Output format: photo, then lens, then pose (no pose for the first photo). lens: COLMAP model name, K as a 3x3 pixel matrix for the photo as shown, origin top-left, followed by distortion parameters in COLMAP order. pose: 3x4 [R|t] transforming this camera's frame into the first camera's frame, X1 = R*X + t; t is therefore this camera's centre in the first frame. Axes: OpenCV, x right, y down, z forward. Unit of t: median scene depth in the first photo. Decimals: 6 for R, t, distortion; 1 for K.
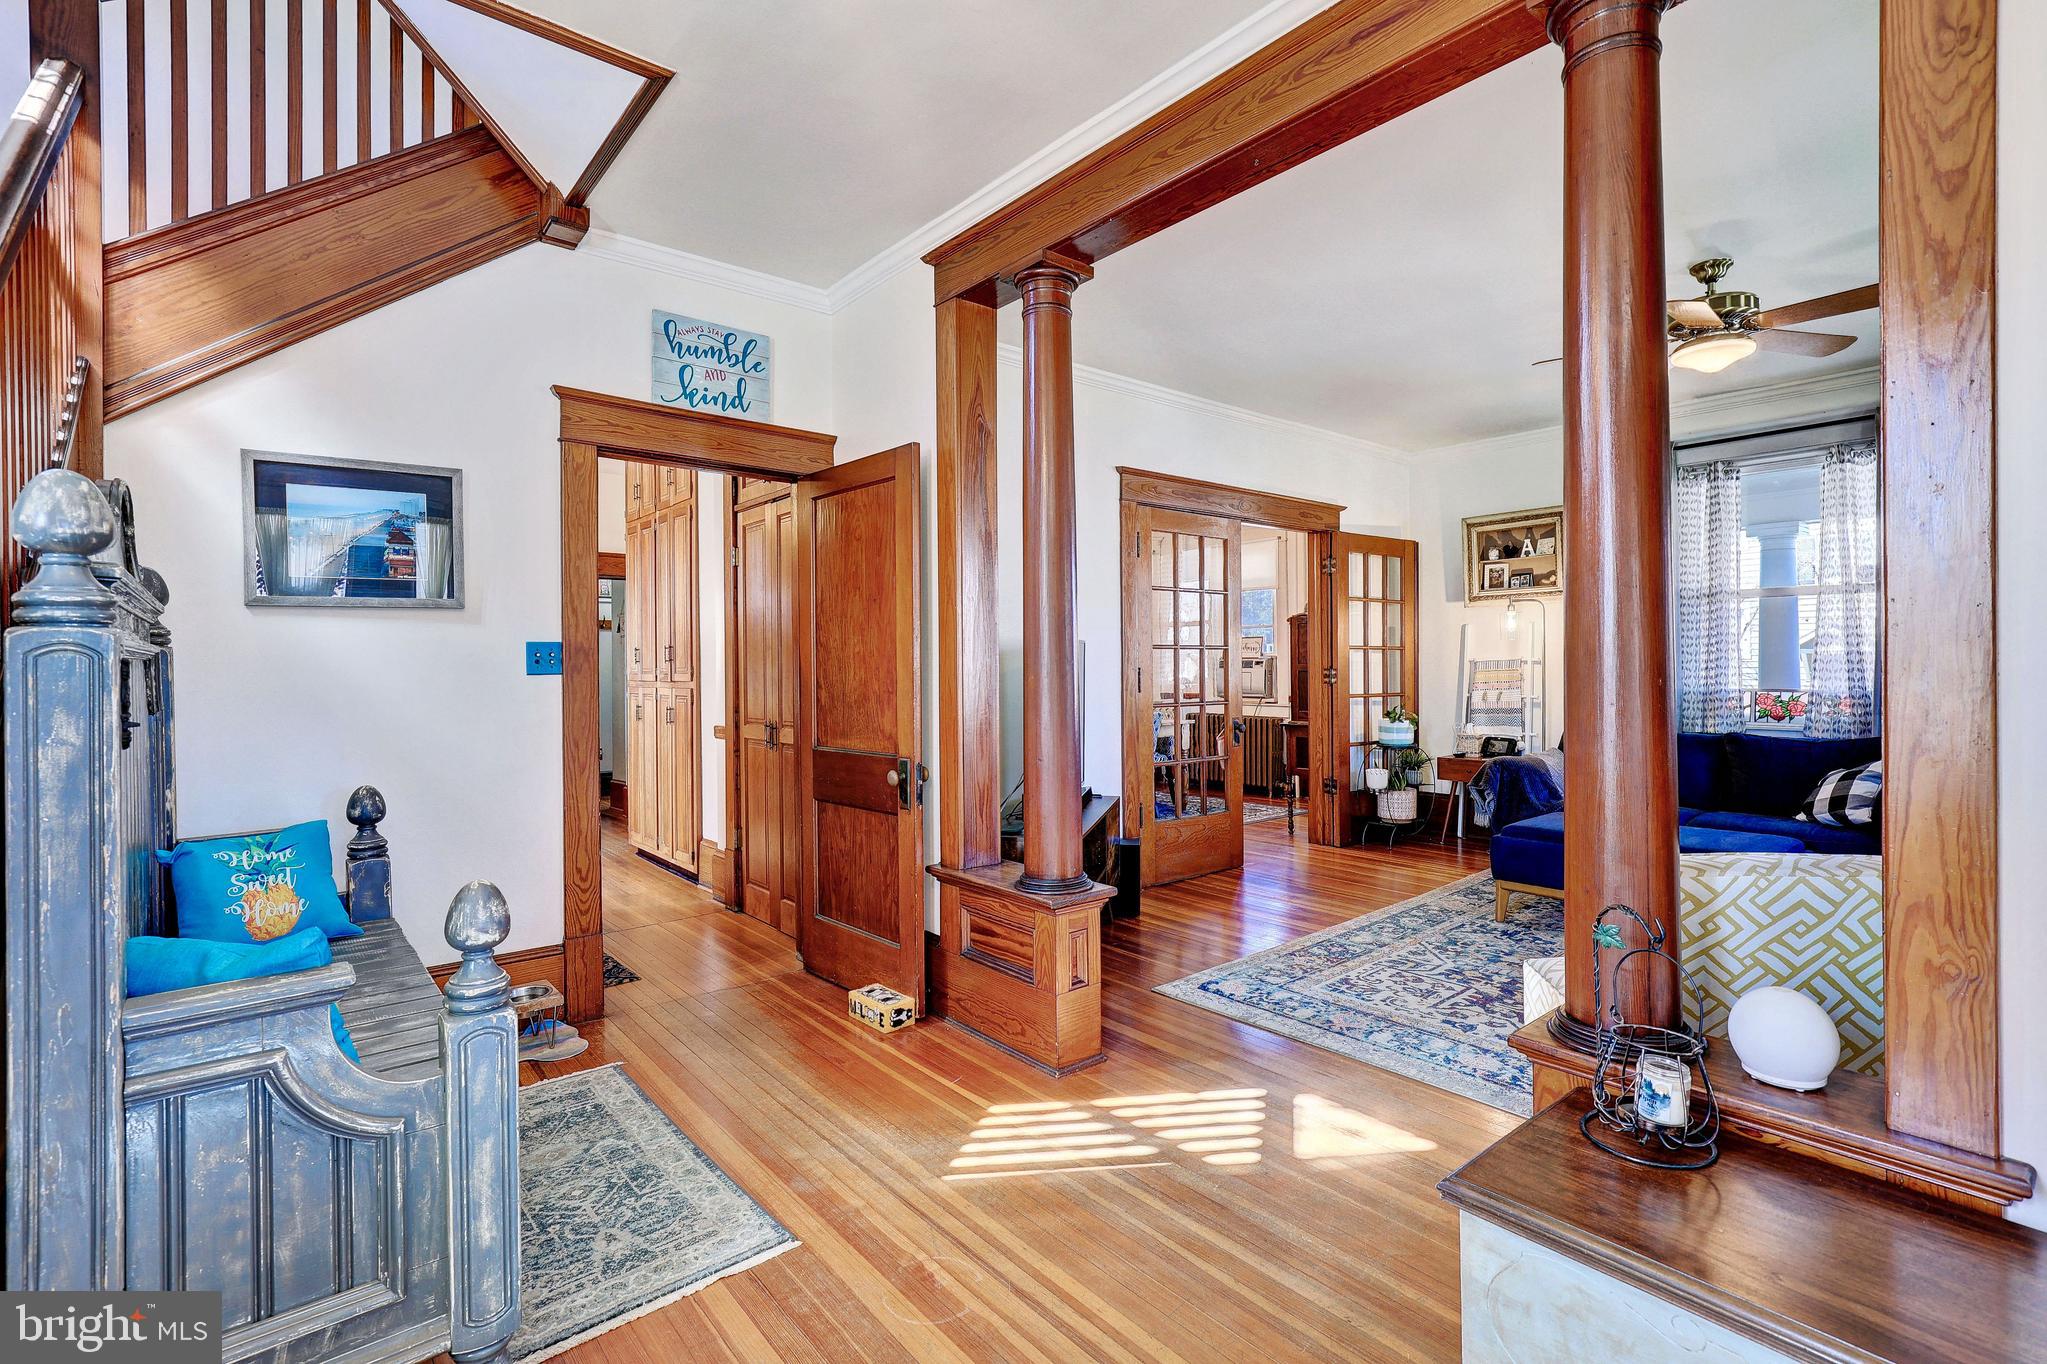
lens RADIAL K [[953.2, 0, 1044.5], [0, 953.2, 716.0], [0, 0, 1]] dist [-0.015728, 0.006839]
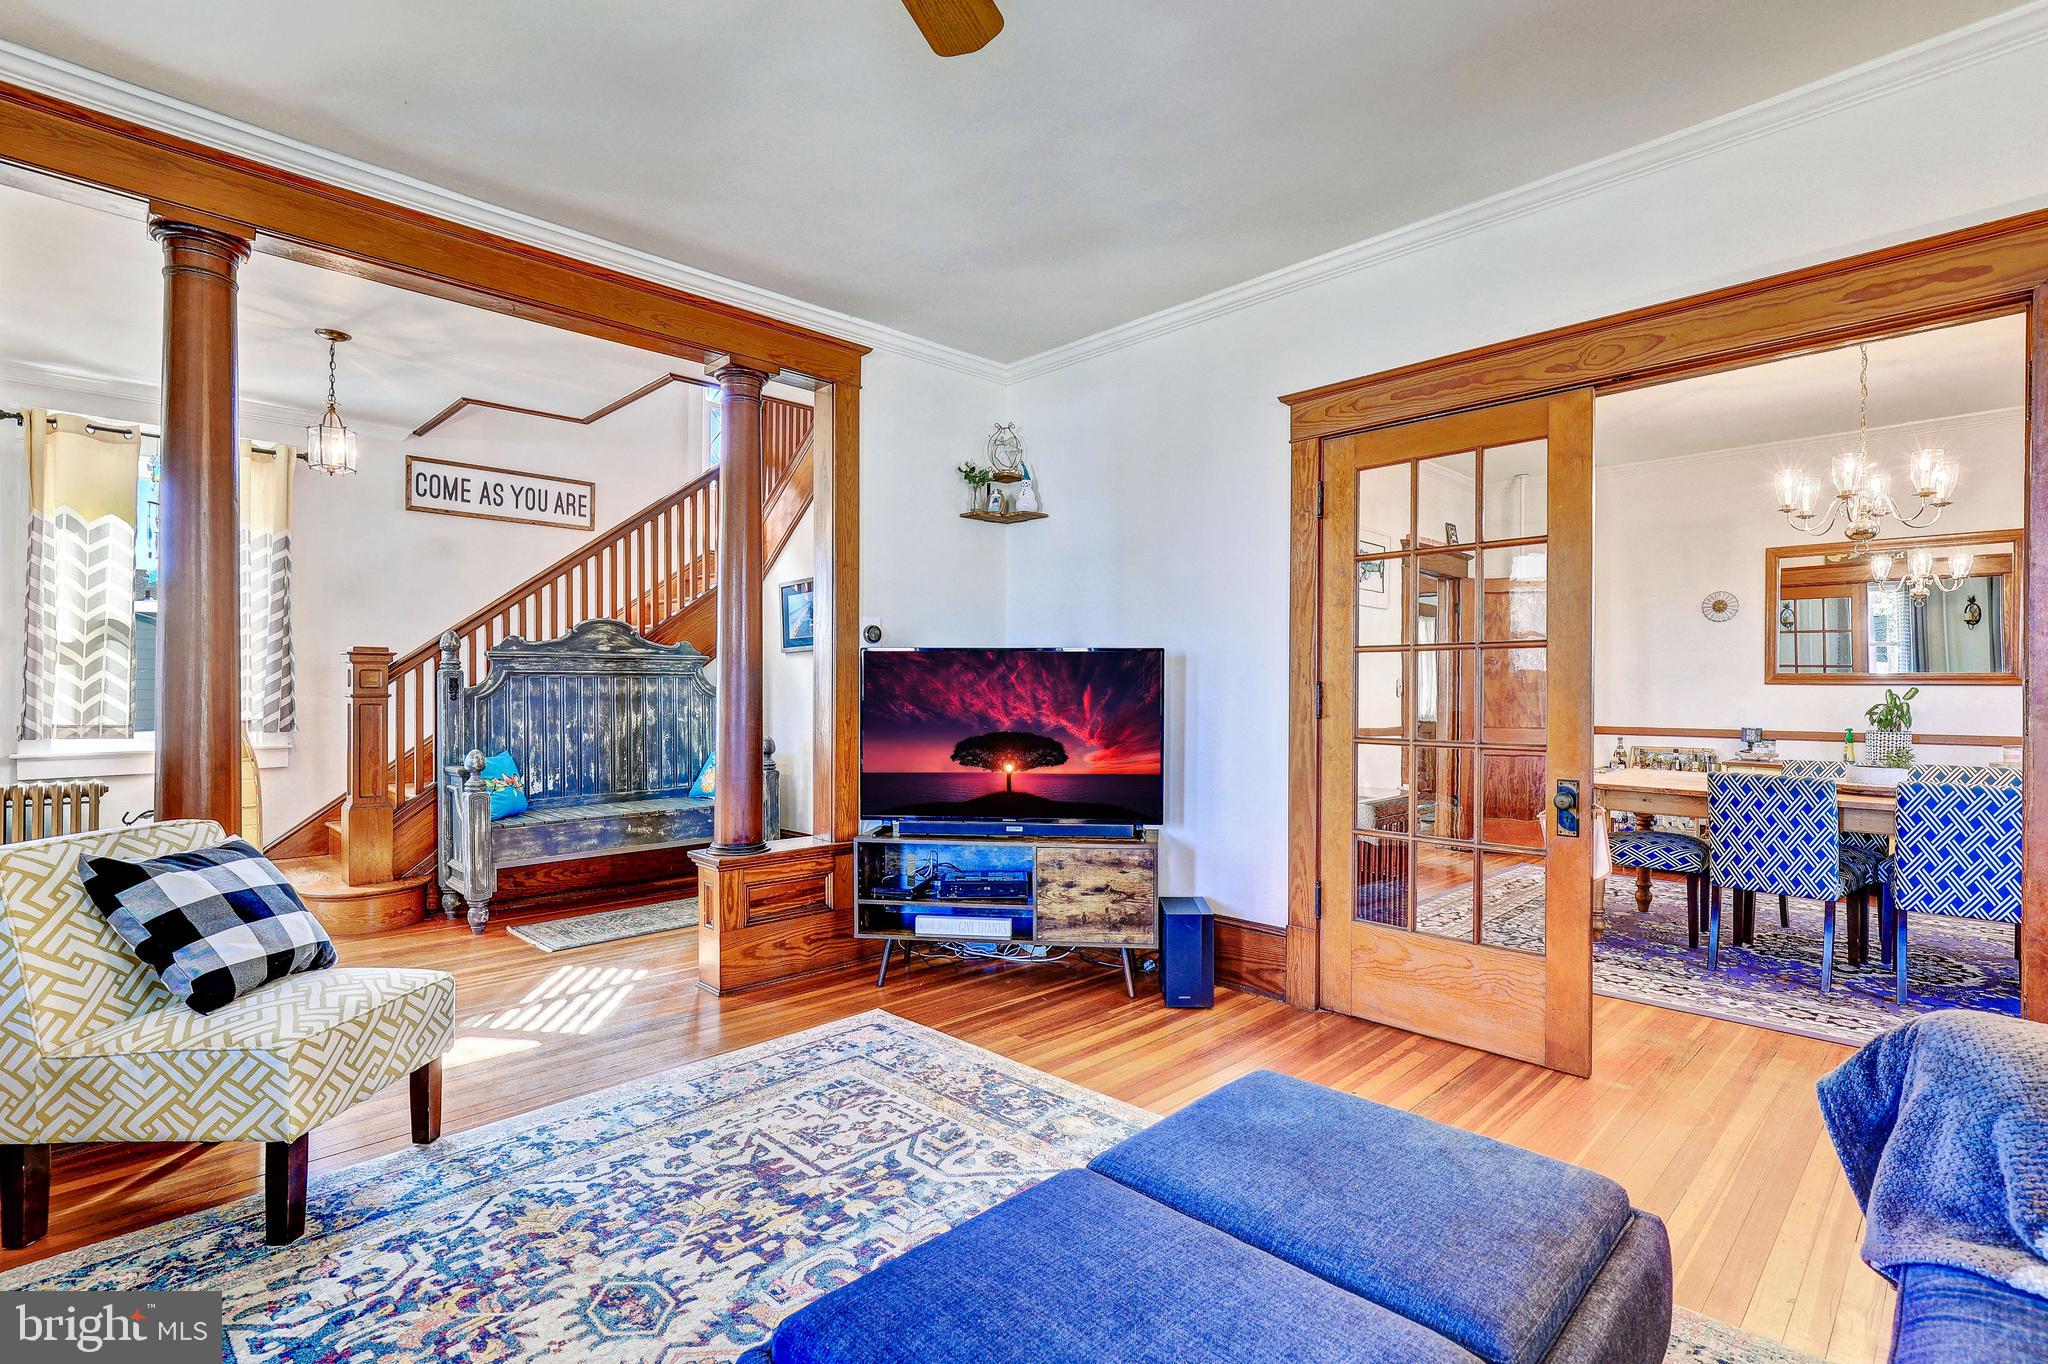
lens RADIAL K [[953.7, 0, 1023.7], [0, 953.7, 694.7], [0, 0, 1]] dist [-0.015728, 0.006839]
pose [[0.070526, 0.006151, -0.997491, 0.744193], [-0.051993, 0.998644, 0.002482, -0.028365], [0.996154, 0.051687, 0.070750, 0.731892]]
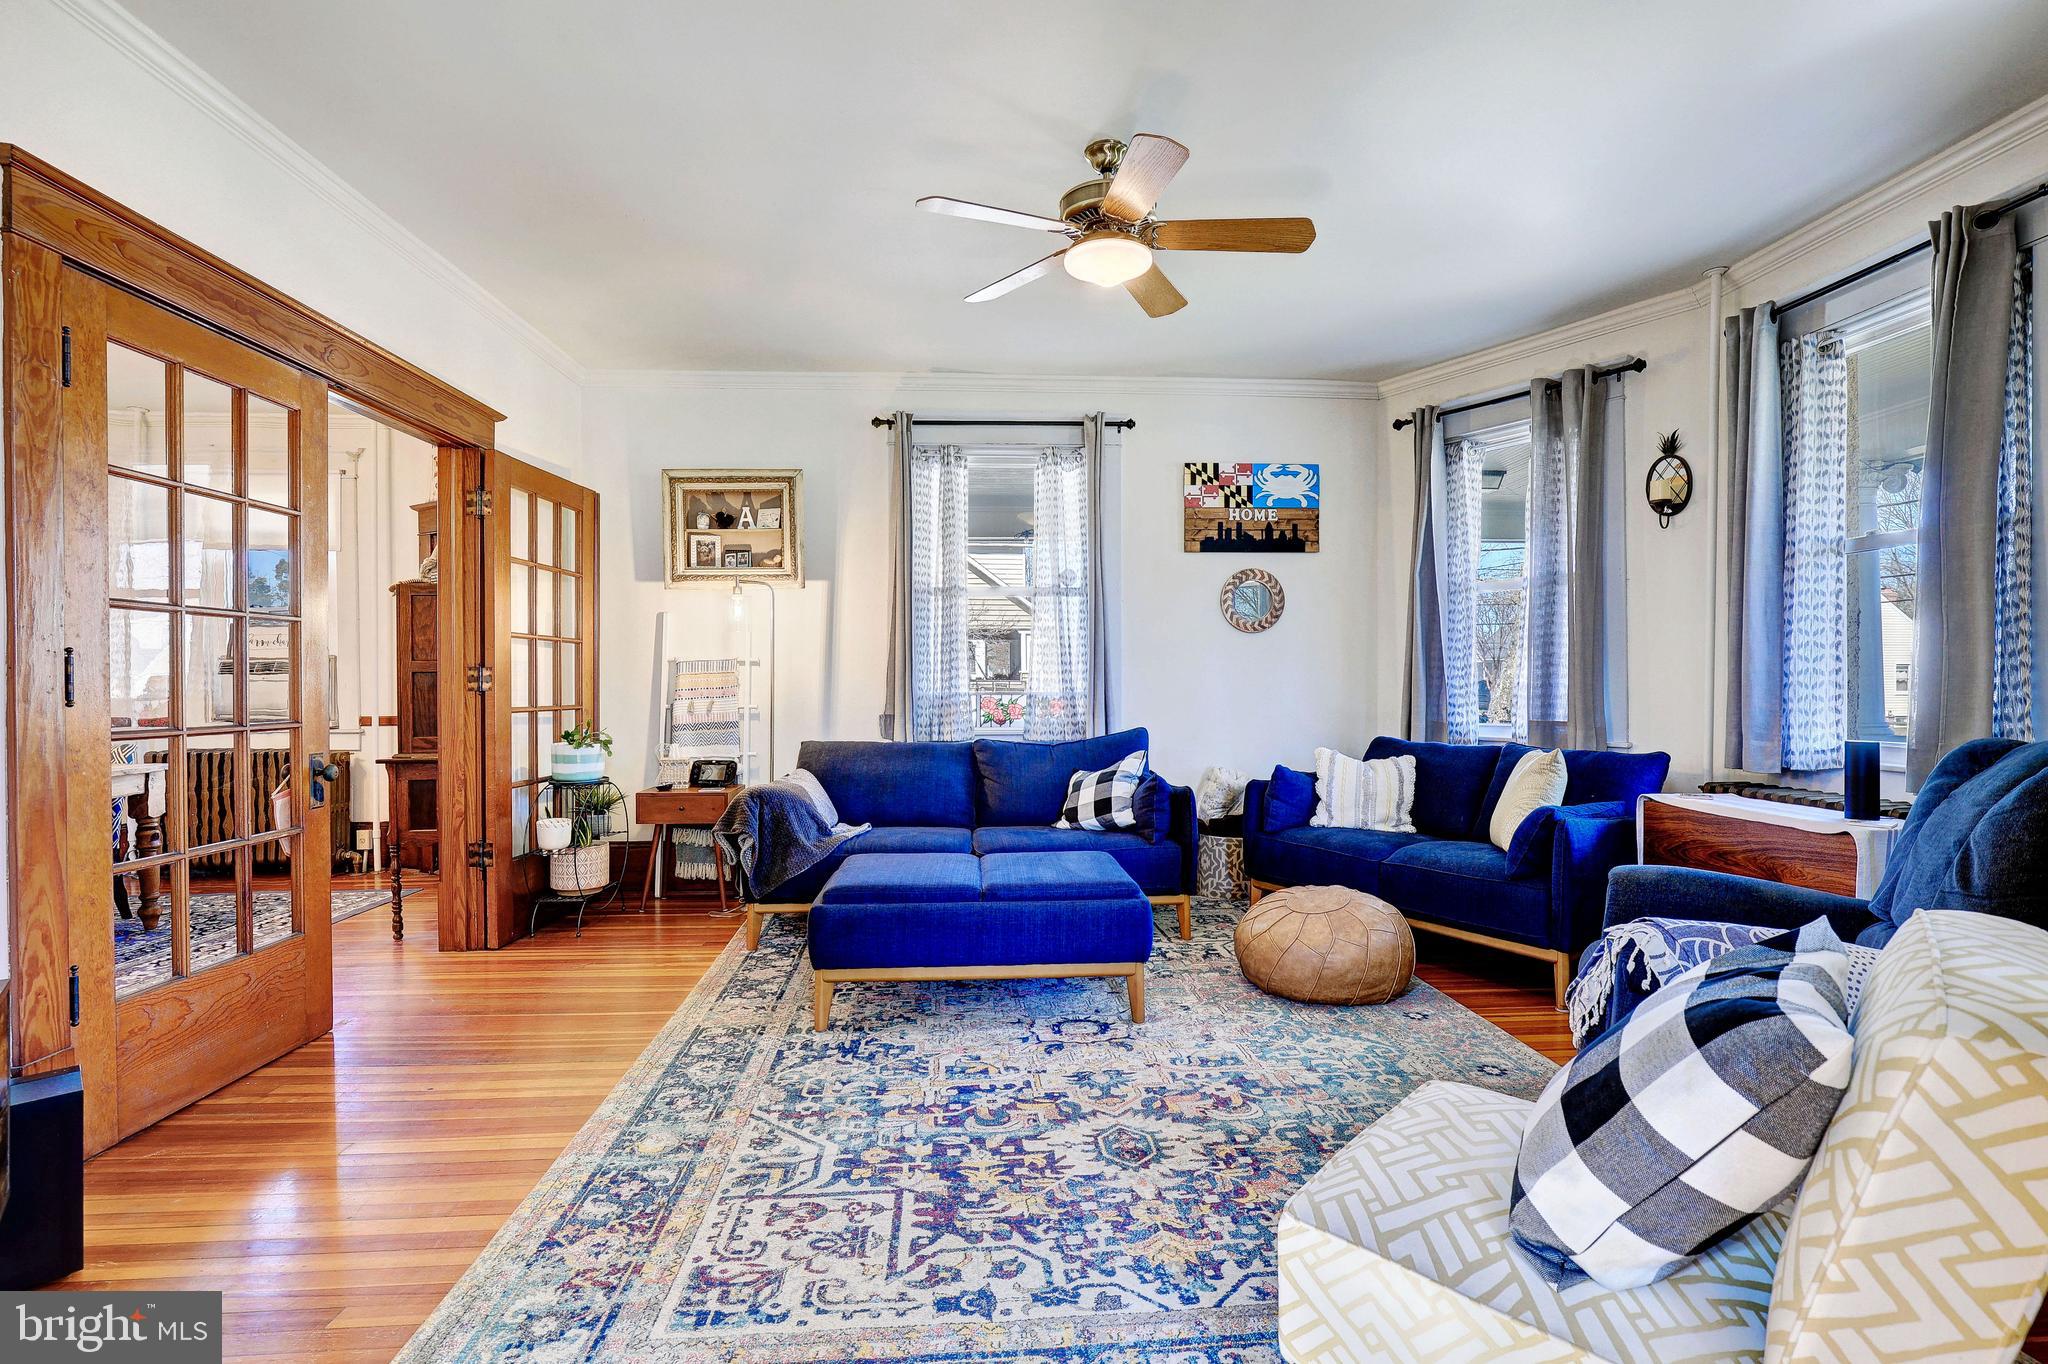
lens RADIAL K [[953.7, 0, 1038.8], [0, 953.7, 686.0], [0, 0, 1]] dist [-0.015728, 0.006839]
pose [[0.595380, -0.000929, 0.803444, 0.018748], [0.043041, 0.998600, -0.030740, -0.002901], [-0.802291, 0.052882, 0.594586, 0.386153]]
